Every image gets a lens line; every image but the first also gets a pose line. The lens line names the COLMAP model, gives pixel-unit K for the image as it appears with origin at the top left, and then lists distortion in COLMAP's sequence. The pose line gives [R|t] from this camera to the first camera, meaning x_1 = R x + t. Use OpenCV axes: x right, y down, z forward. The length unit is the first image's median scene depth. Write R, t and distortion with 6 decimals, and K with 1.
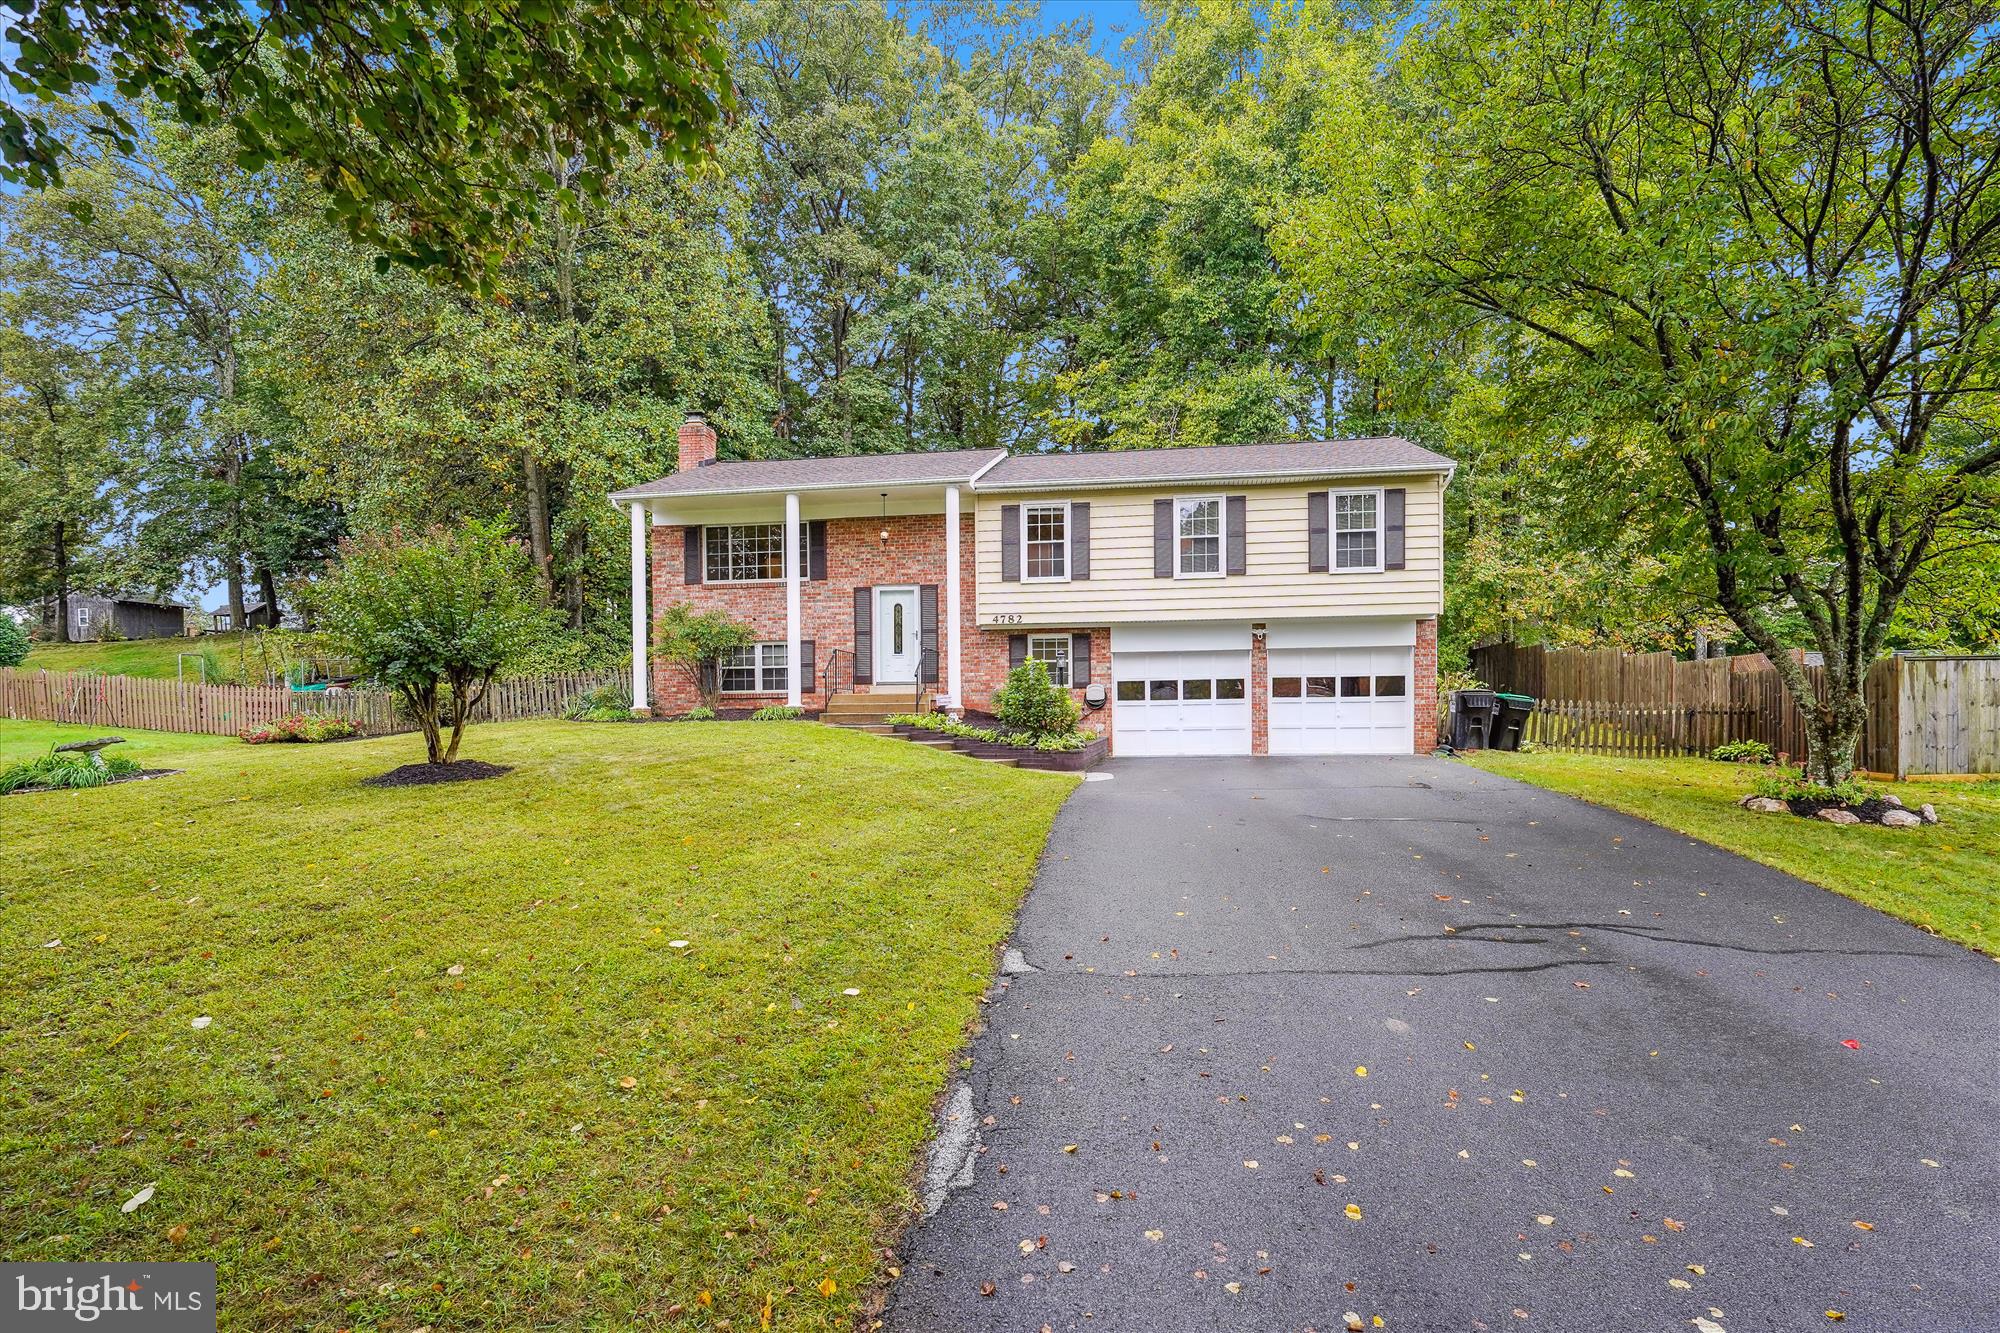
lens RADIAL K [[946.6, 0, 997.7], [0, 946.6, 749.3], [0, 0, 1]] dist [0.000631, 0.000172]
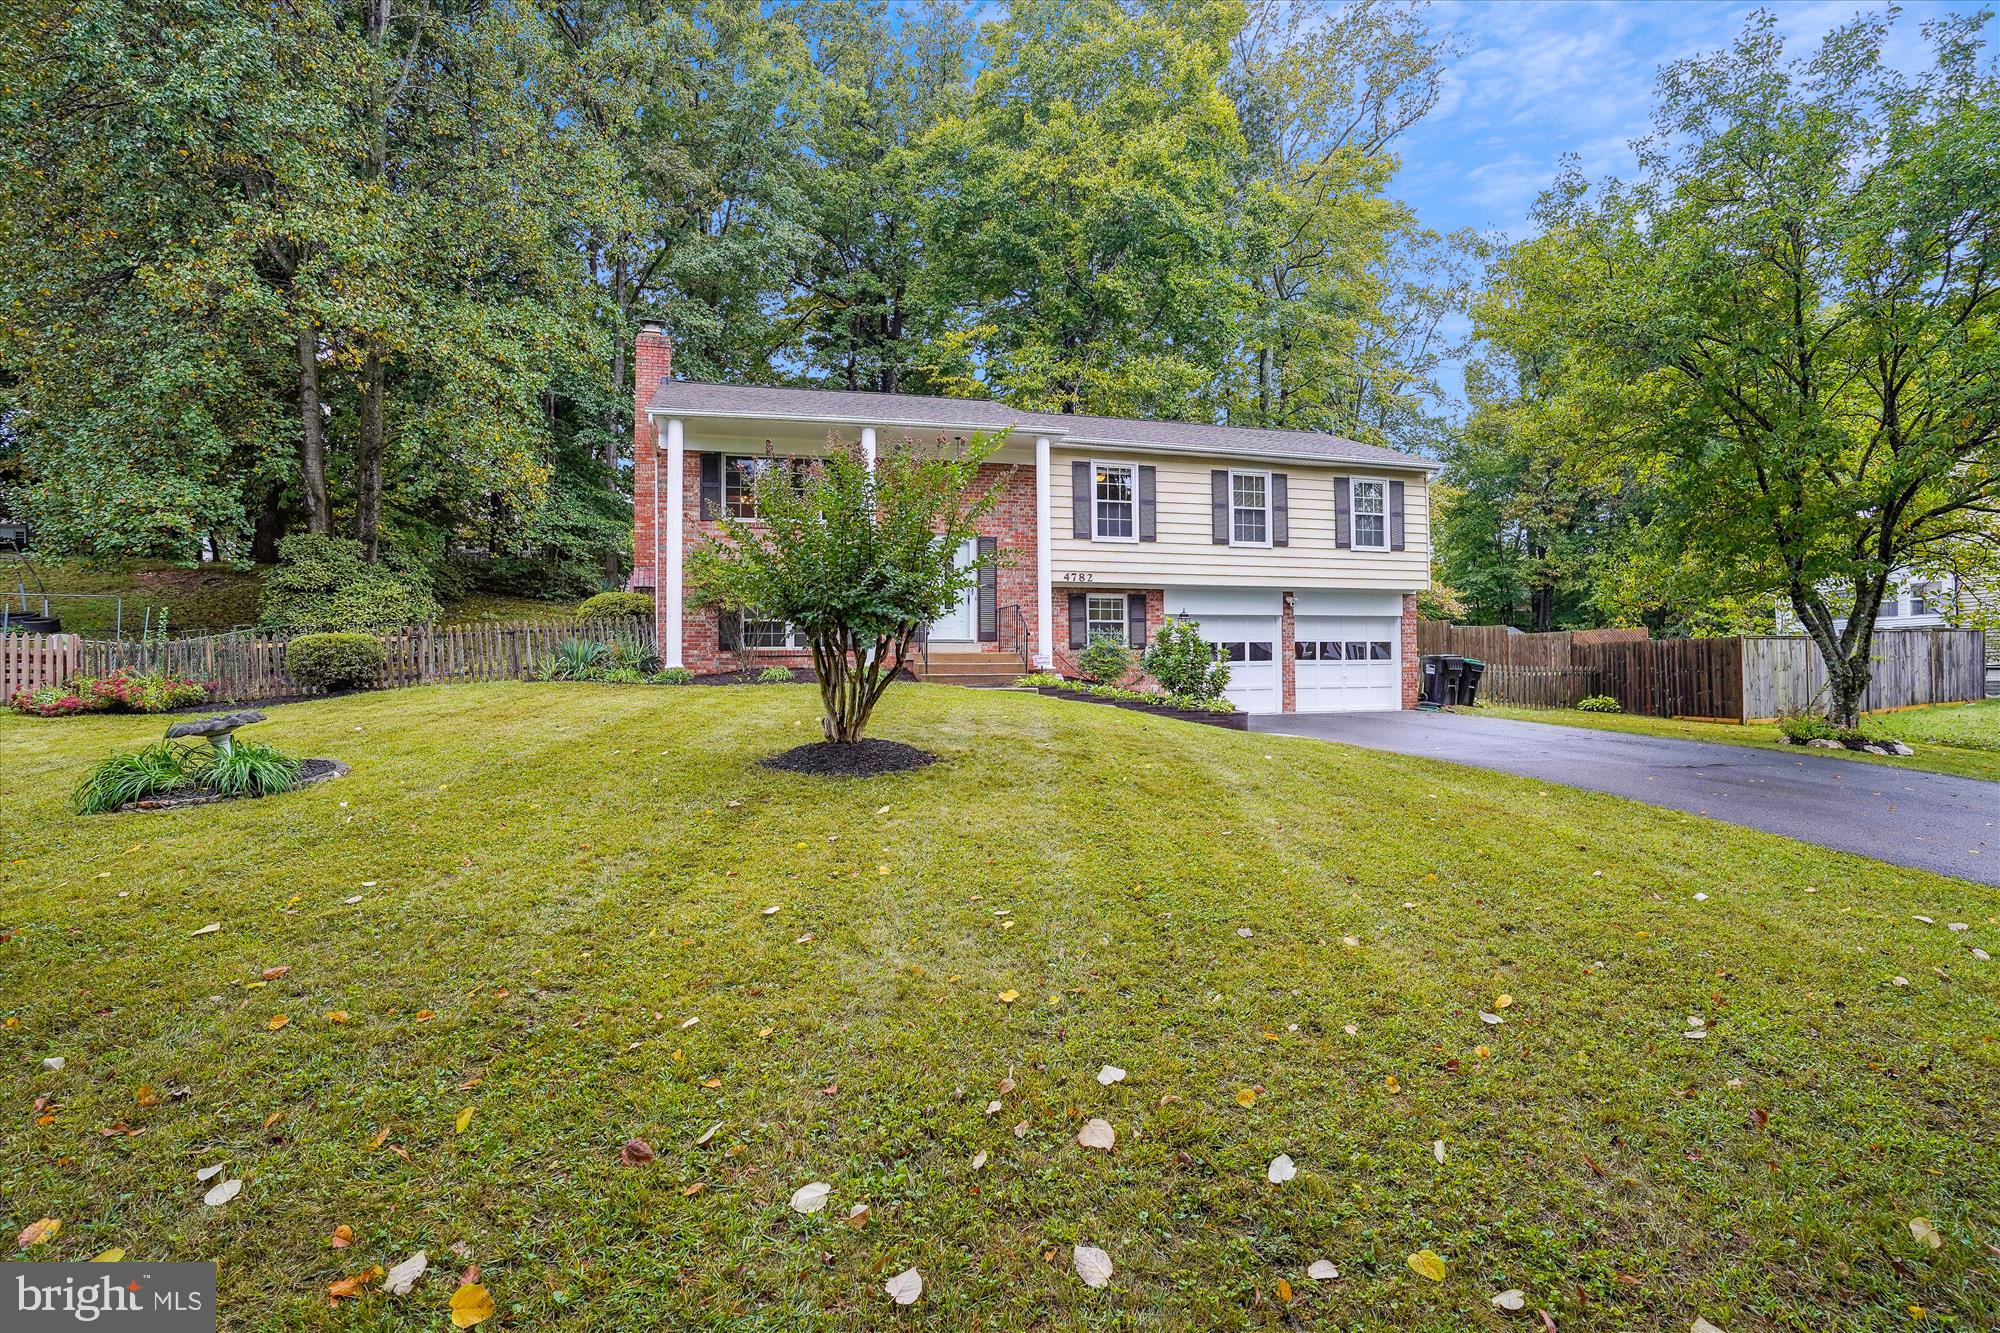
lens RADIAL K [[941.0, 0, 1000.0], [0, 941.0, 666.5], [0, 0, 1]] dist [-0.045866, 0.000045]
pose [[0.912442, 0.004279, 0.409184, -0.458262], [0.013098, 0.999128, -0.039654, -0.009339], [-0.408997, 0.041541, 0.911590, 0.160330]]
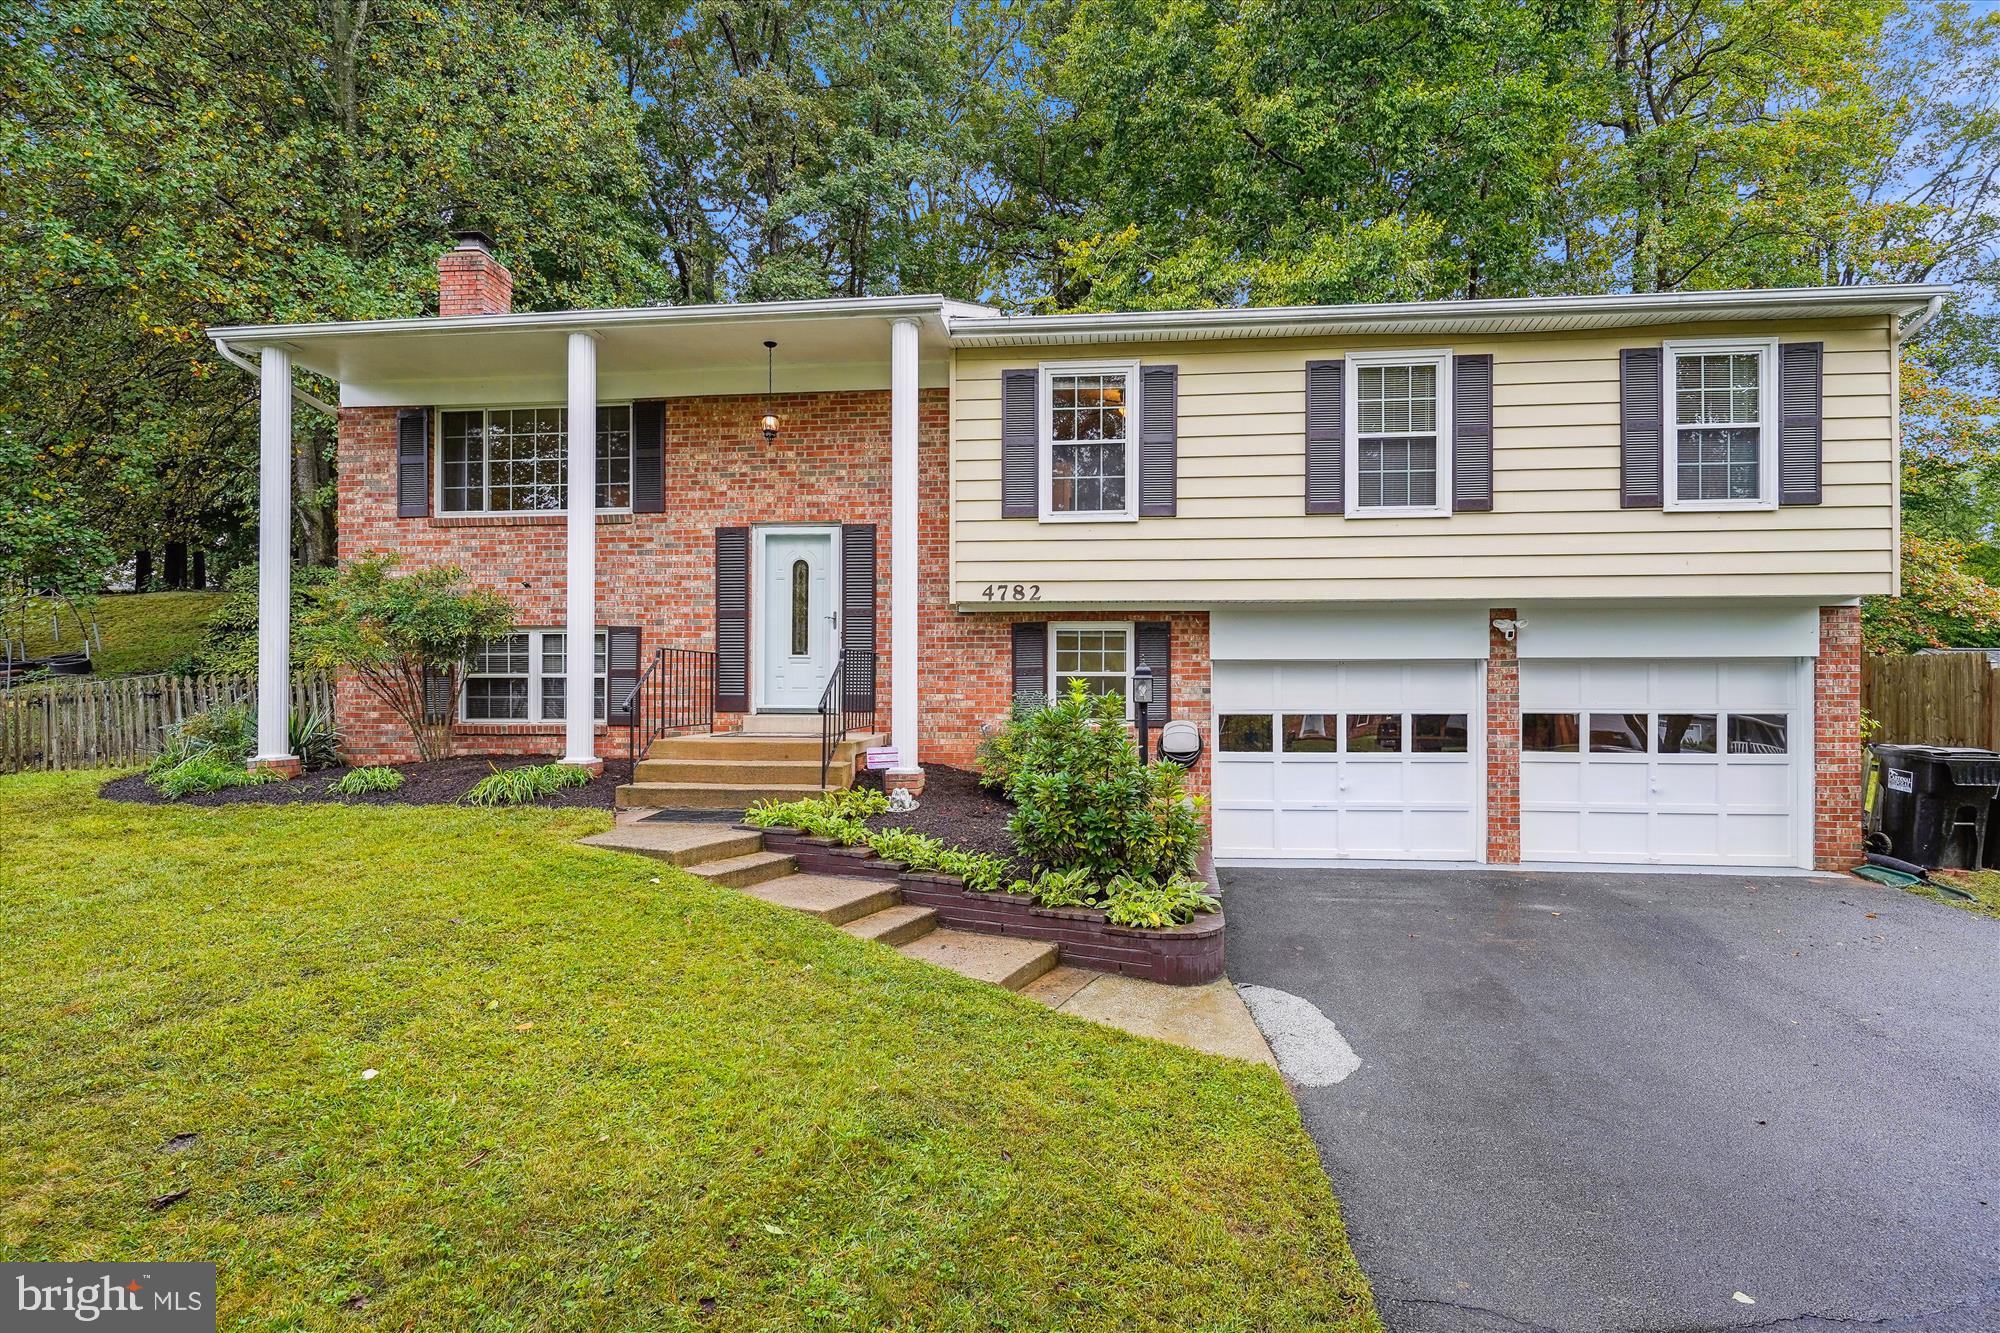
lens RADIAL K [[942.3, 0, 996.5], [0, 942.3, 687.8], [0, 0, 1]] dist [0.001937, -0.000238]
pose [[0.998992, 0.010902, 0.043538, -0.019363], [-0.009422, 0.999375, -0.034058, -0.069541], [-0.043882, 0.033613, 0.998471, 0.499864]]
